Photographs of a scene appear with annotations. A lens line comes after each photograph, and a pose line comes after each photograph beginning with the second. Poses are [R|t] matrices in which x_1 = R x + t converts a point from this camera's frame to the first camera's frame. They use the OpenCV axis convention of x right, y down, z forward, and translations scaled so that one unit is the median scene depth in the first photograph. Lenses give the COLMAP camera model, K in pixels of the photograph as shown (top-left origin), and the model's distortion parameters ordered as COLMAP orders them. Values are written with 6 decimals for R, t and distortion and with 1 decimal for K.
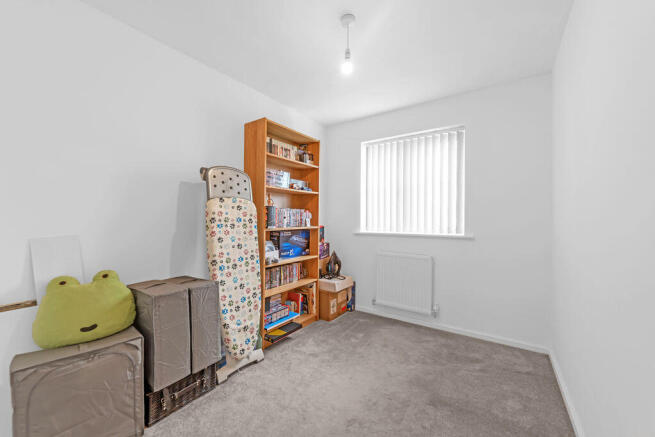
lens RADIAL K [[259.2, 0, 327.0], [0, 259.2, 216.4], [0, 0, 1]] dist [0.000858, -0.000118]
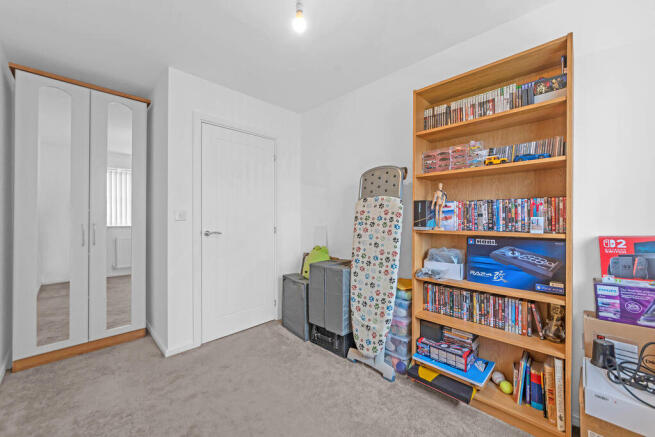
lens RADIAL K [[259.2, 0, 327.0], [0, 259.2, 219.9], [0, 0, 1]] dist [0.000858, -0.000118]
pose [[-0.178191, -0.004368, -0.983986, 0.655403], [-0.000090, 0.999990, -0.004422, 0.023762], [0.983996, -0.000700, -0.178190, 0.973241]]
